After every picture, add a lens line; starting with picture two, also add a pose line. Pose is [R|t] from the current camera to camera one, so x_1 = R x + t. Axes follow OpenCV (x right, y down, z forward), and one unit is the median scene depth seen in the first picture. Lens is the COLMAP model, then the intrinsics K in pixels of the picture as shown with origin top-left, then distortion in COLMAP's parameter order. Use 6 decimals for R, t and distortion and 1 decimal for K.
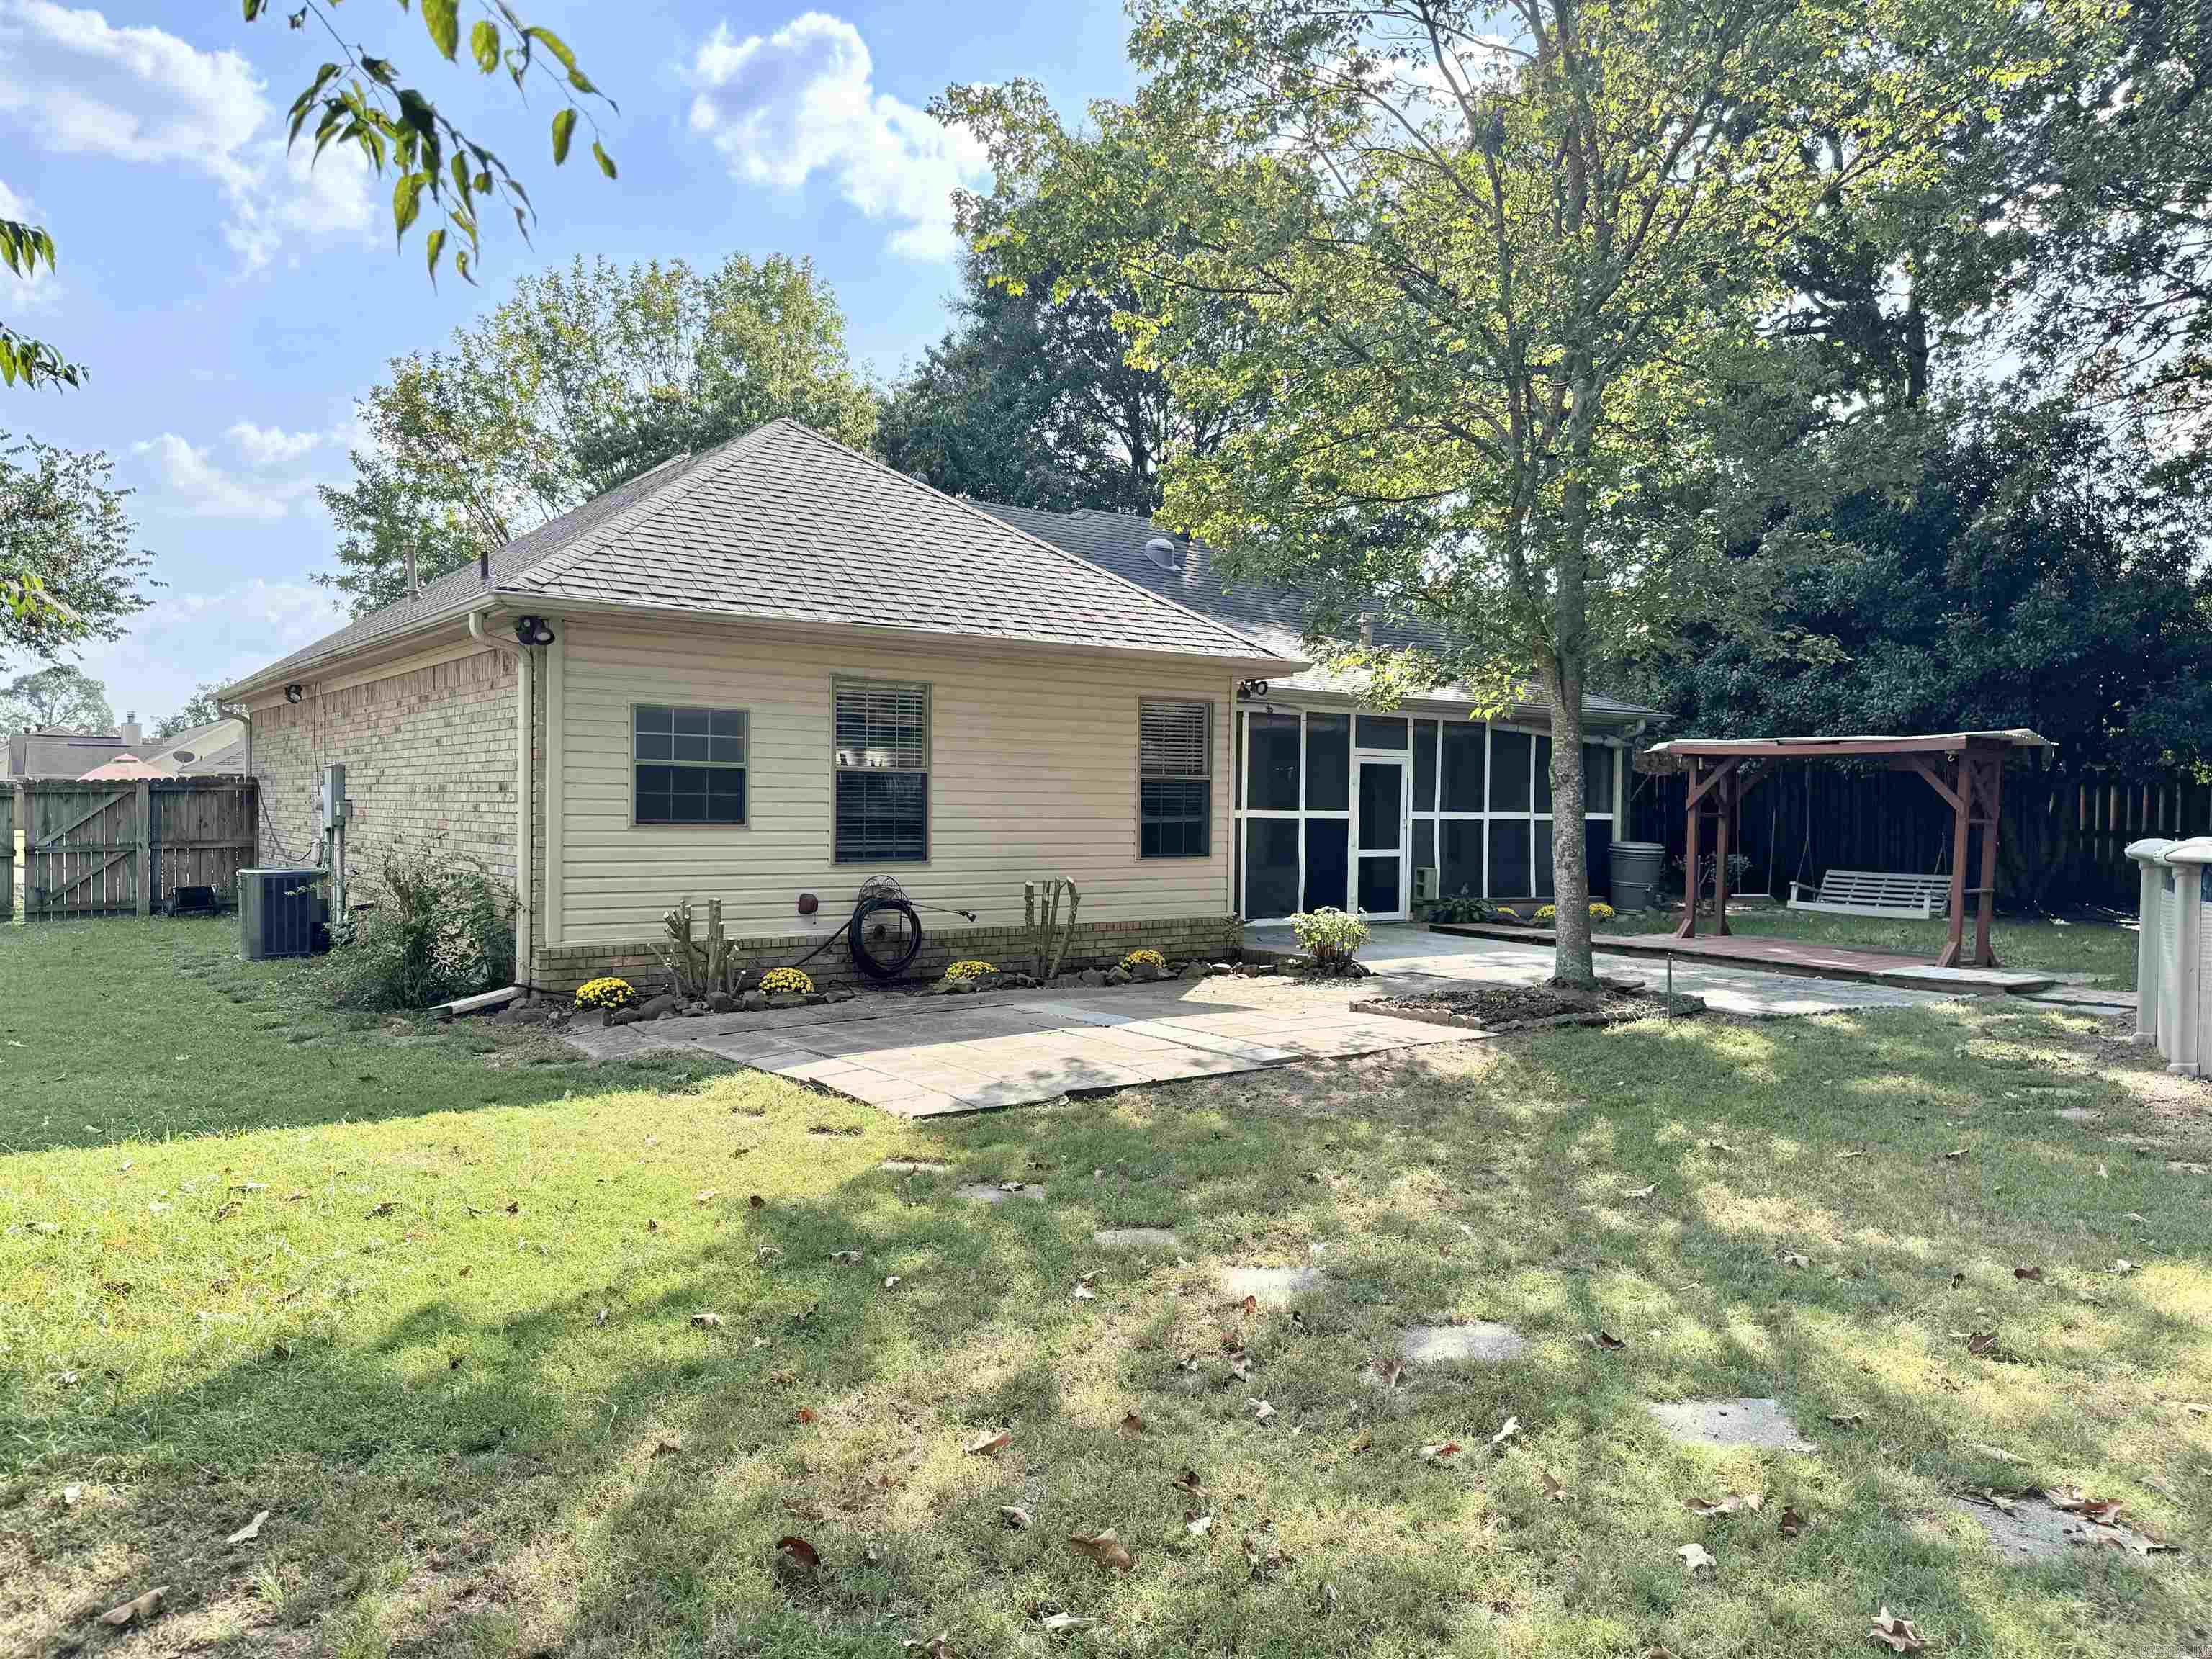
lens RADIAL K [[1594.1, 0, 1116.2], [0, 1594.1, 822.2], [0, 0, 1]] dist [0.043291, -0.051276]
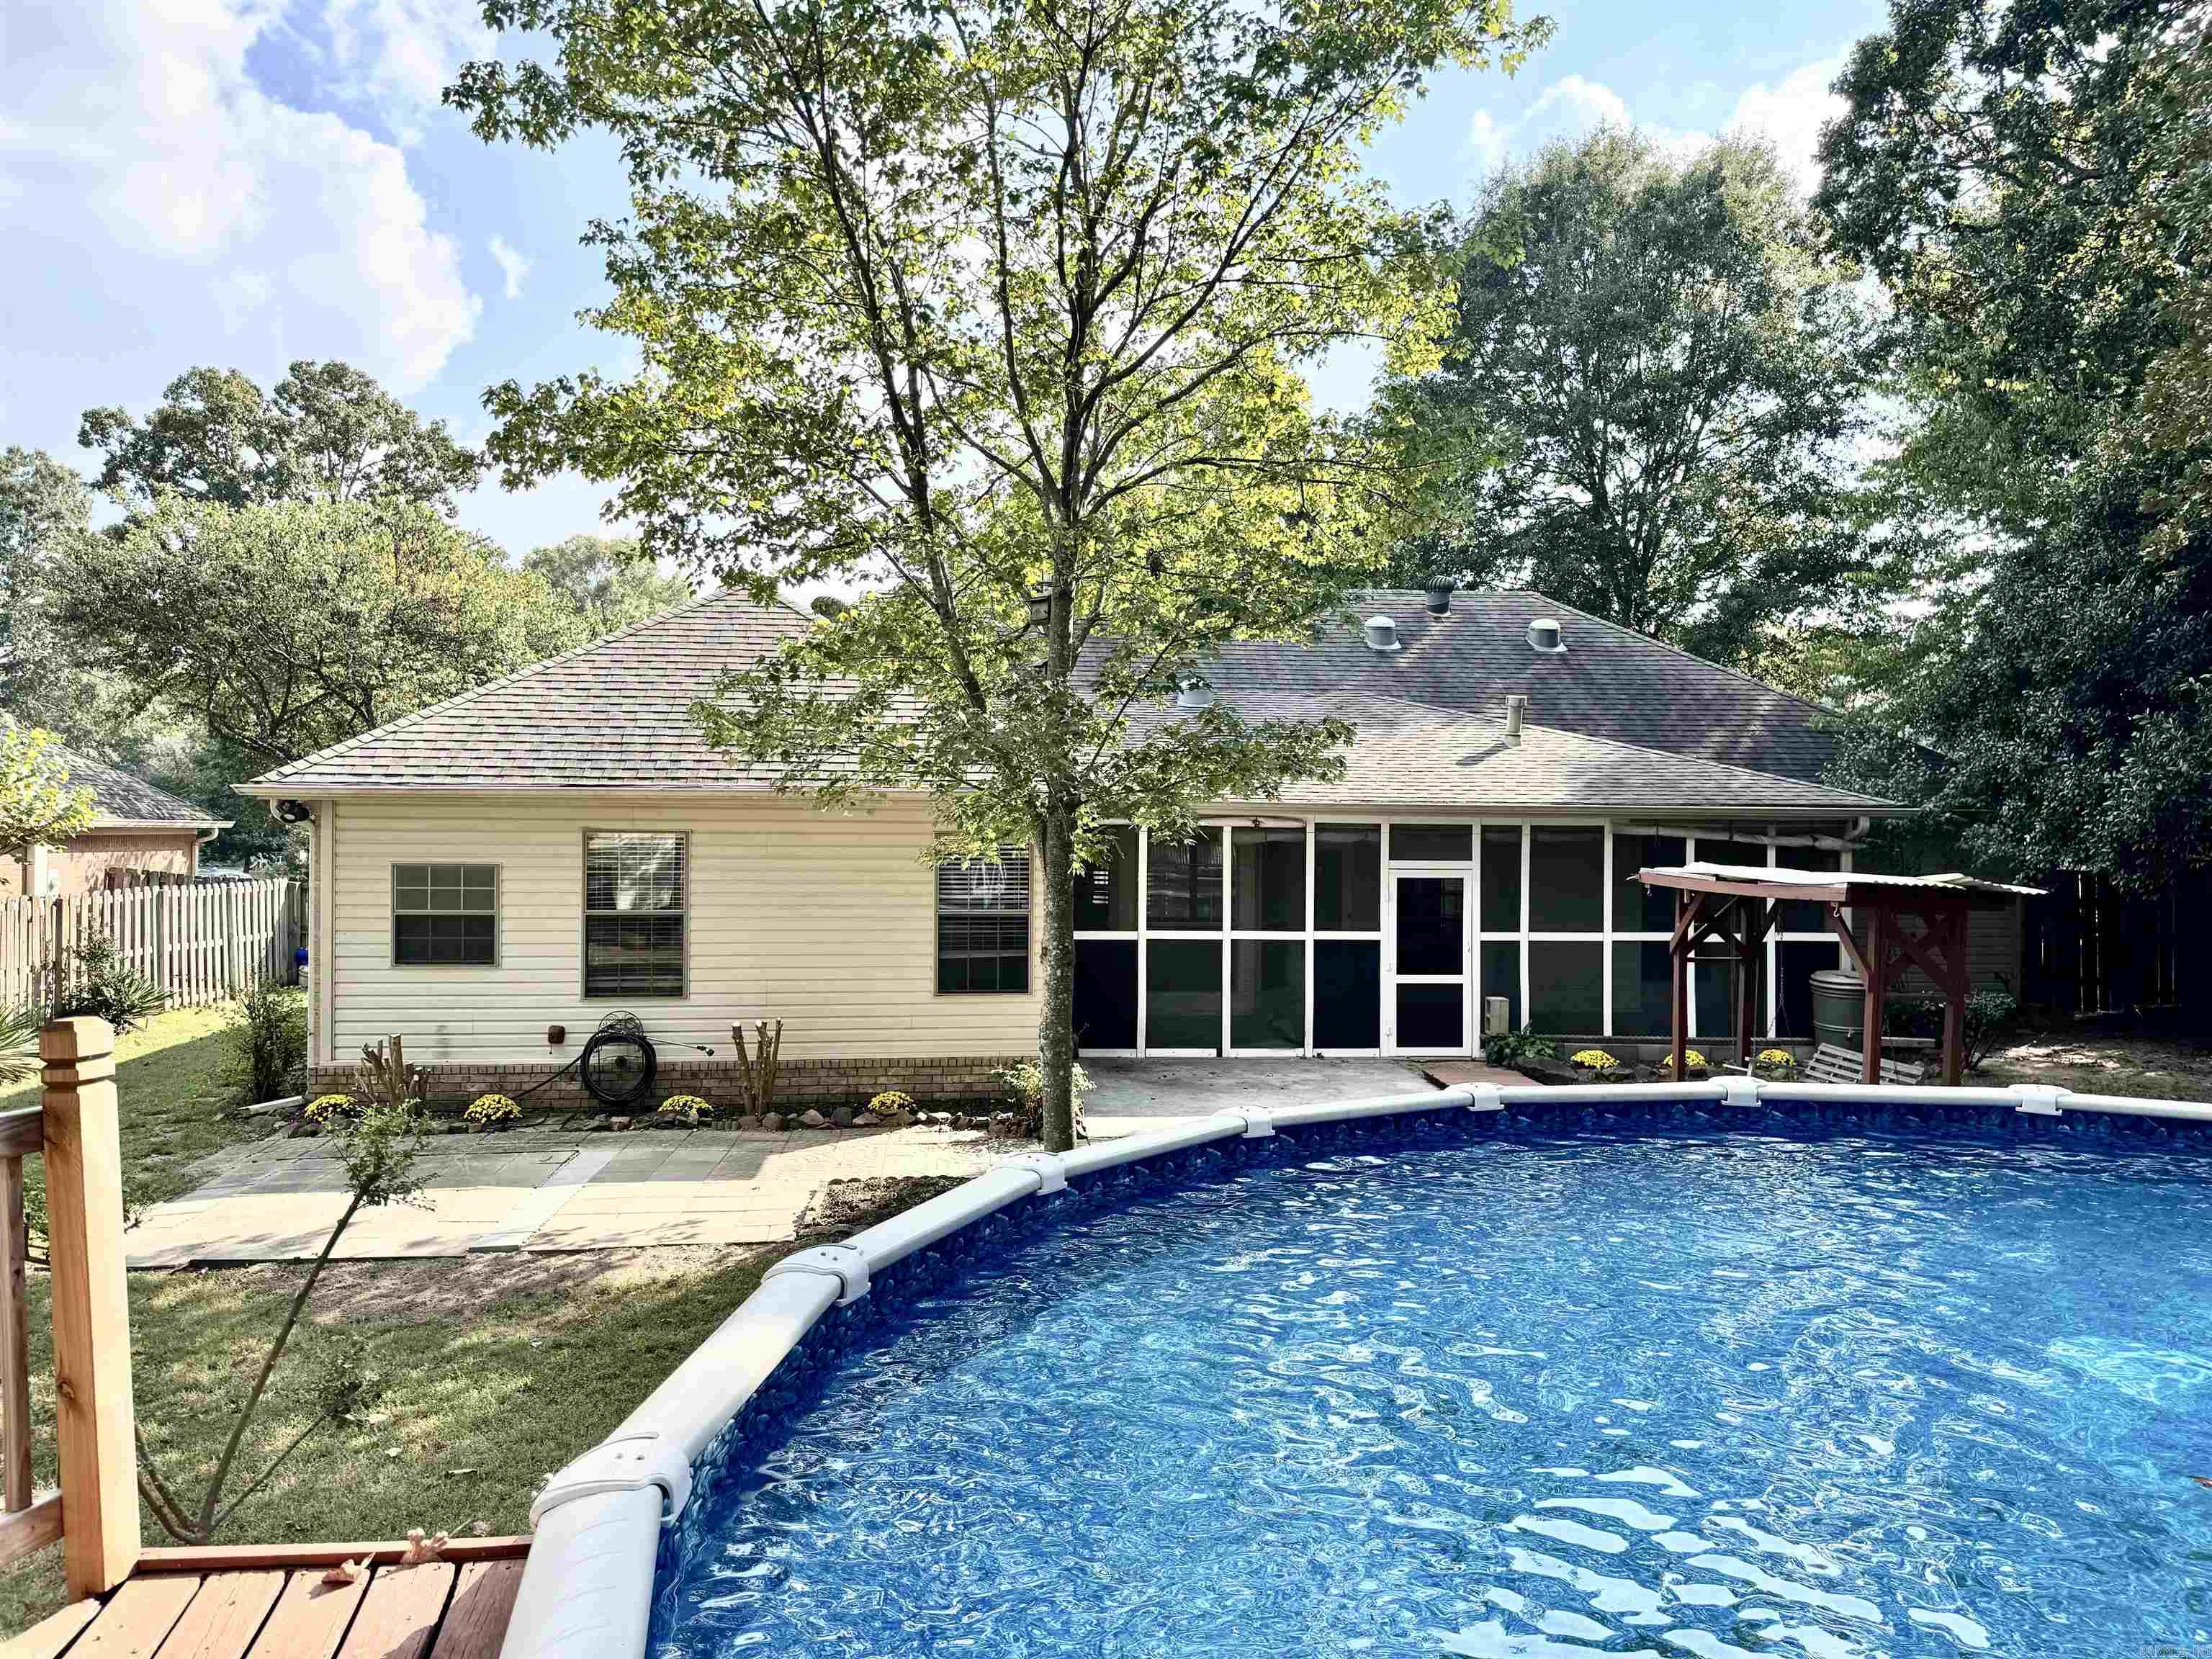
lens RADIAL K [[1594.1, 0, 1117.1], [0, 1594.1, 836.0], [0, 0, 1]] dist [0.043291, -0.051276]
pose [[0.849968, -0.001845, -0.526831, 0.688992], [-0.001621, 0.999980, -0.006116, -0.076905], [0.526832, 0.006052, 0.849948, 0.231862]]
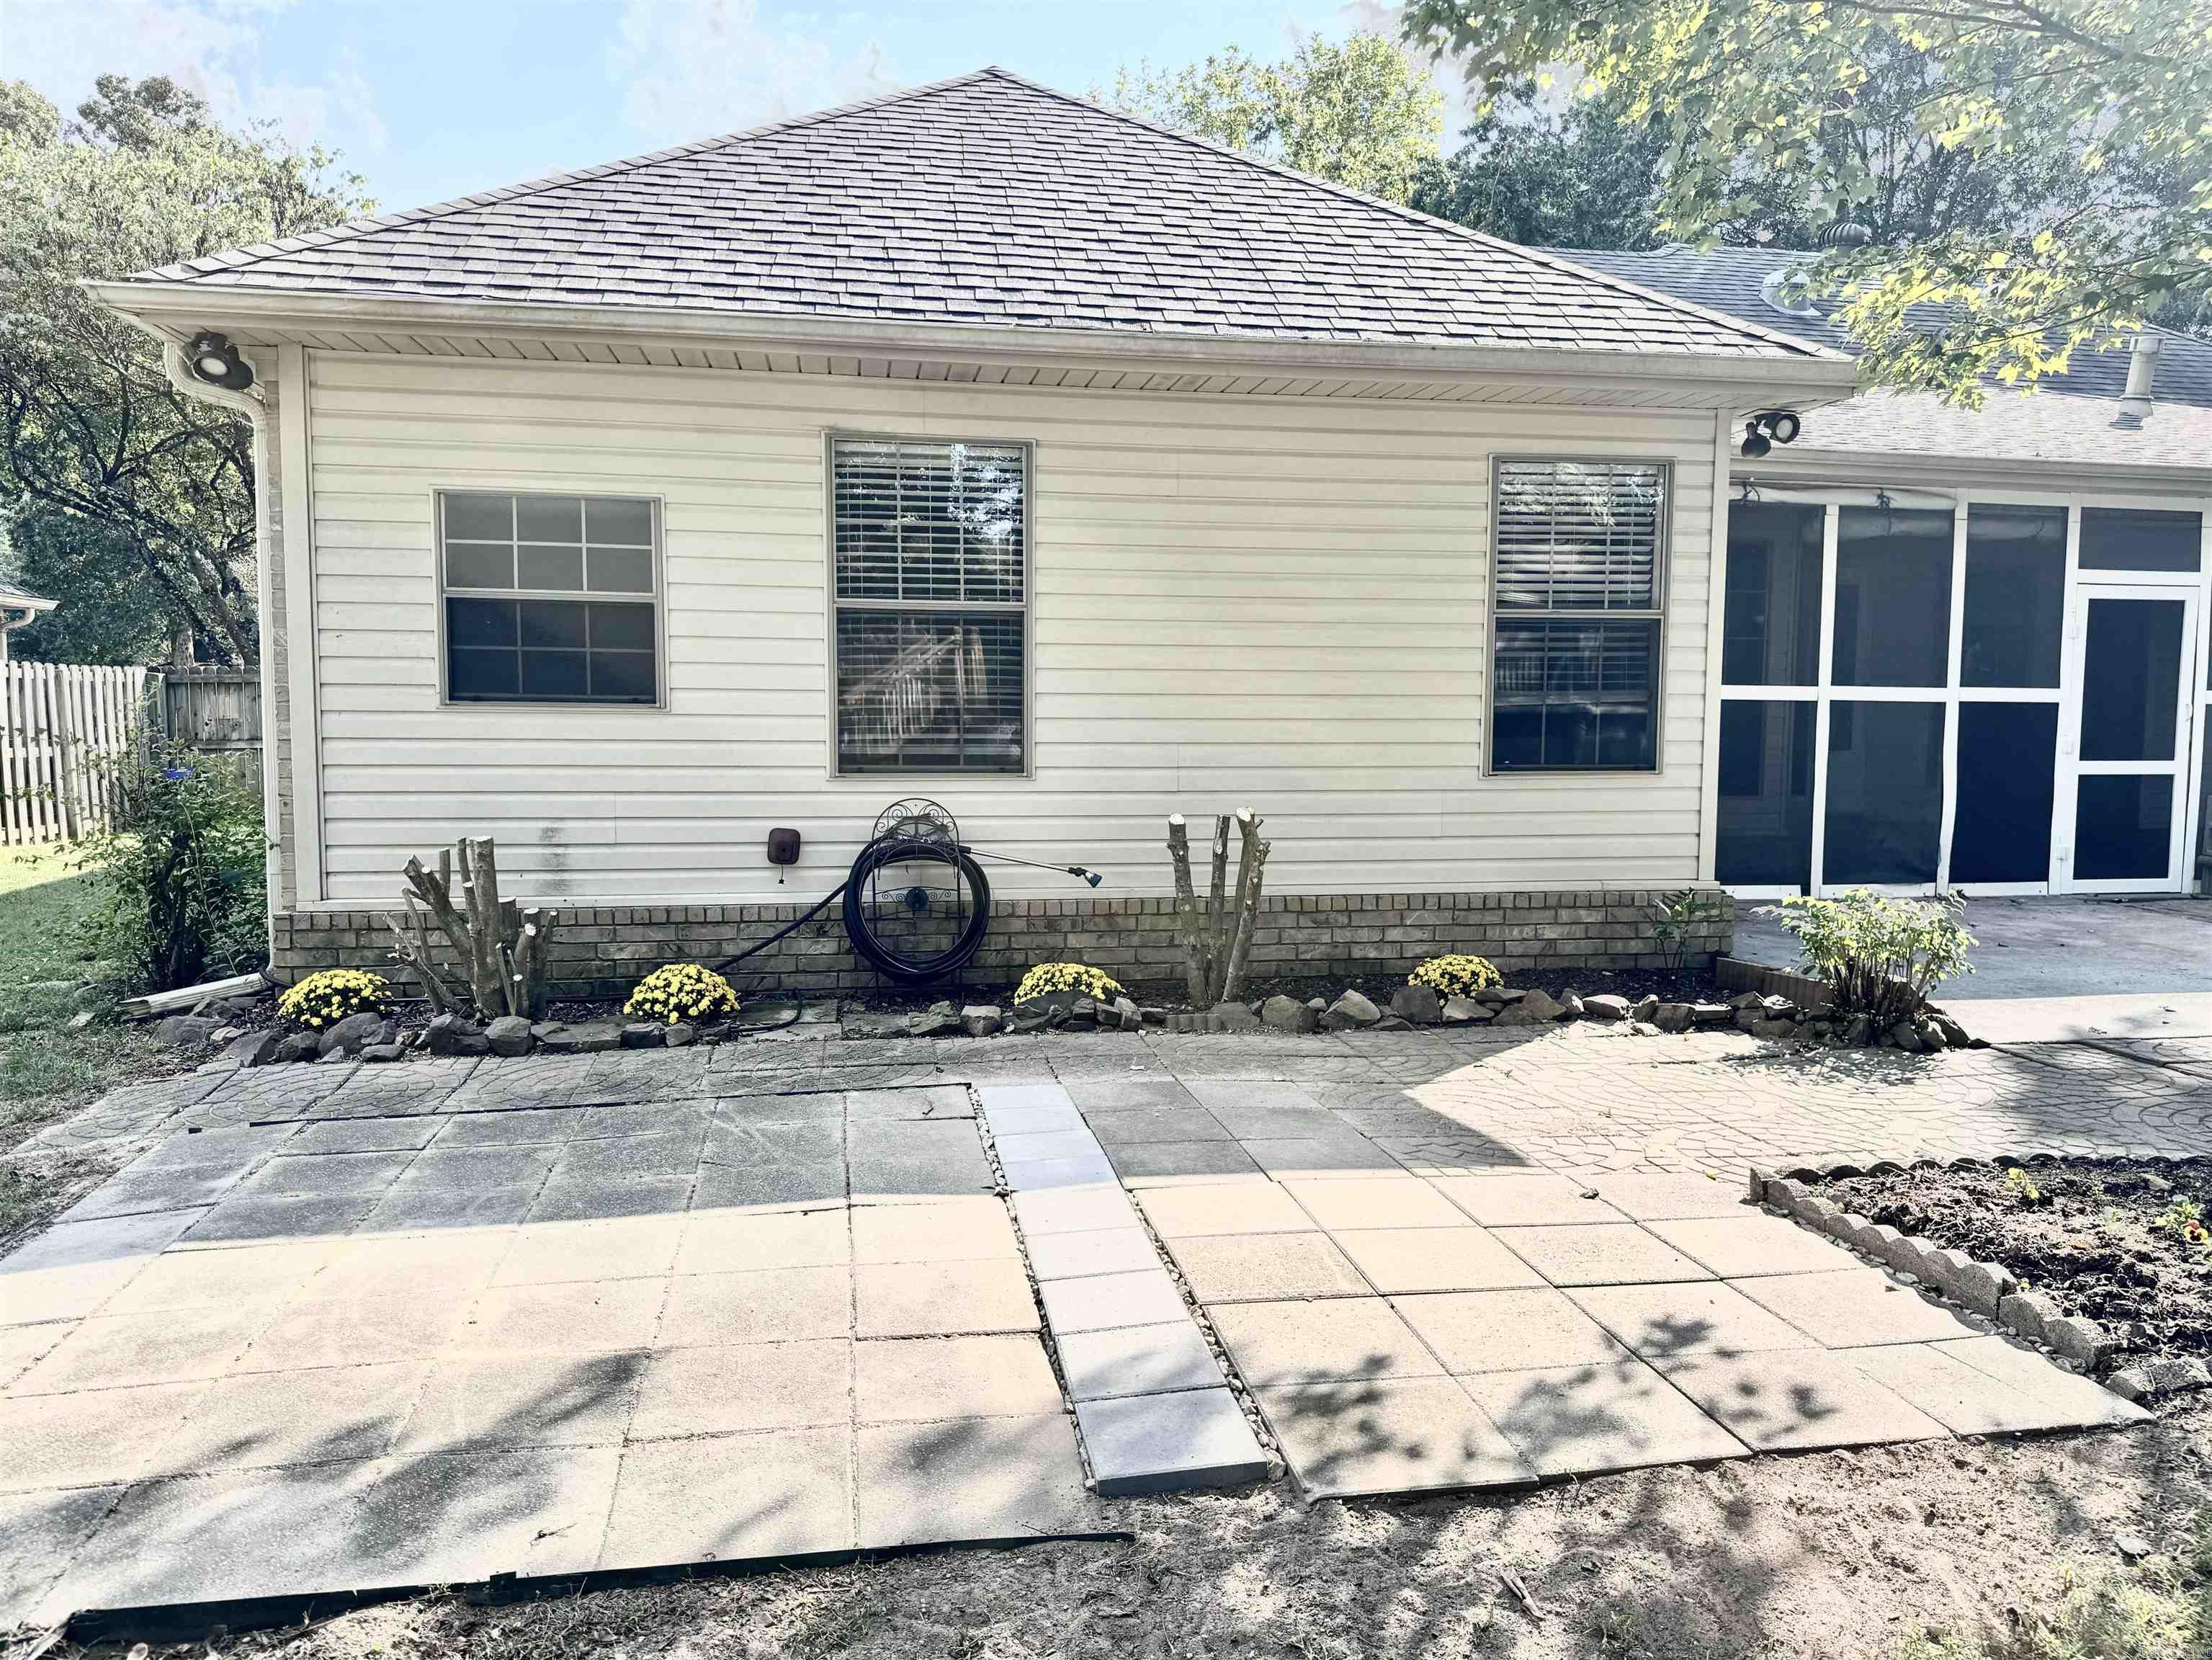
lens RADIAL K [[1594.4, 0, 1102.7], [0, 1594.4, 841.9], [0, 0, 1]] dist [0.043291, -0.051276]
pose [[0.888821, 0.032578, -0.457095, 0.152642], [-0.000934, 0.997596, 0.069285, 0.010023], [0.458254, -0.061155, 0.886715, 0.517585]]
